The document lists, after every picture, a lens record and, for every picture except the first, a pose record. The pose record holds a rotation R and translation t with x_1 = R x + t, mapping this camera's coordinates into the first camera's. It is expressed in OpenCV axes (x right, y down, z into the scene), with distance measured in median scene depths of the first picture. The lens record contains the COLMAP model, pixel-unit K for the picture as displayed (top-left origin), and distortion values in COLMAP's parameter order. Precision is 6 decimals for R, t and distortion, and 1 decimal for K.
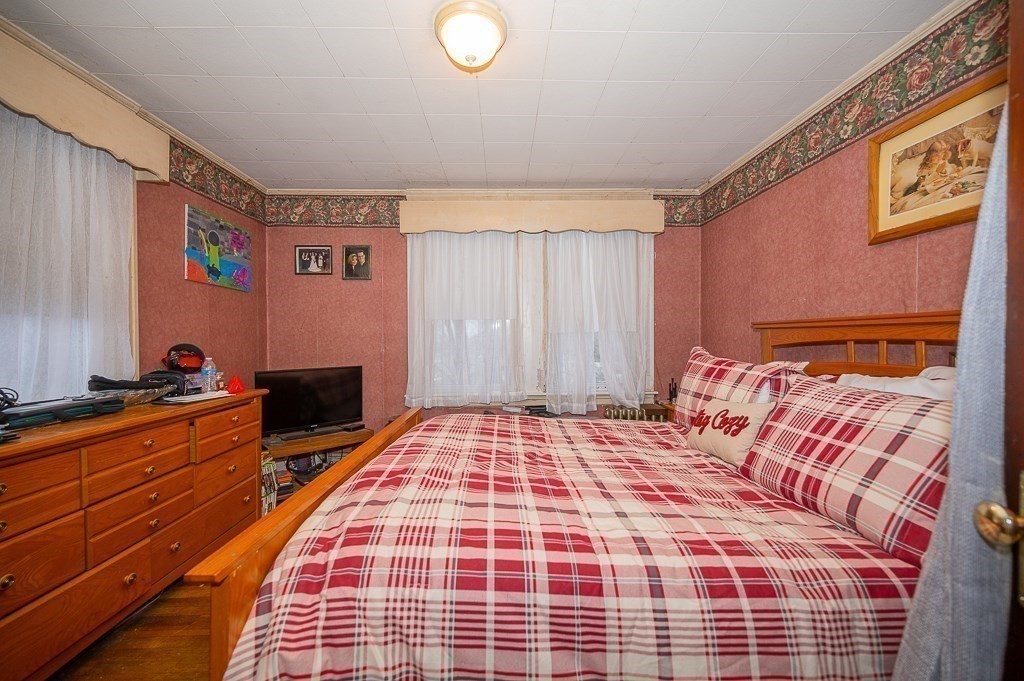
lens RADIAL K [[400.4, 0, 514.4], [0, 400.4, 342.1], [0, 0, 1]] dist [-0.001821, -0.000462]
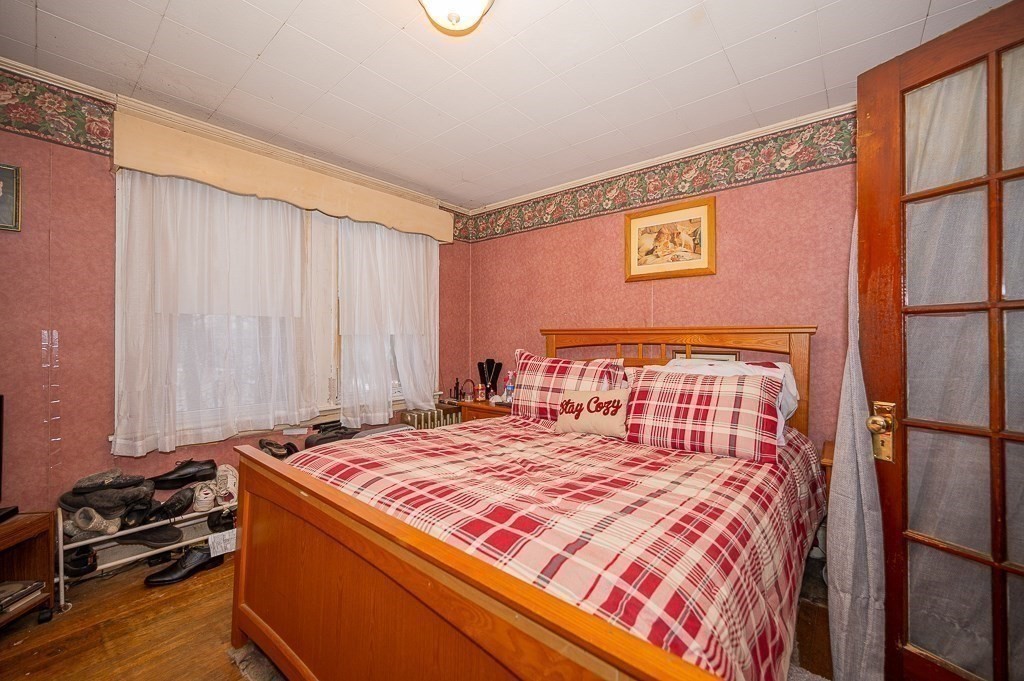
lens RADIAL K [[400.4, 0, 507.1], [0, 400.4, 337.0], [0, 0, 1]] dist [-0.001821, -0.000462]
pose [[0.670561, 0.008186, 0.741810, -0.641652], [0.004029, 0.999884, -0.014675, -0.009640], [-0.741844, 0.012829, 0.670450, 0.334121]]
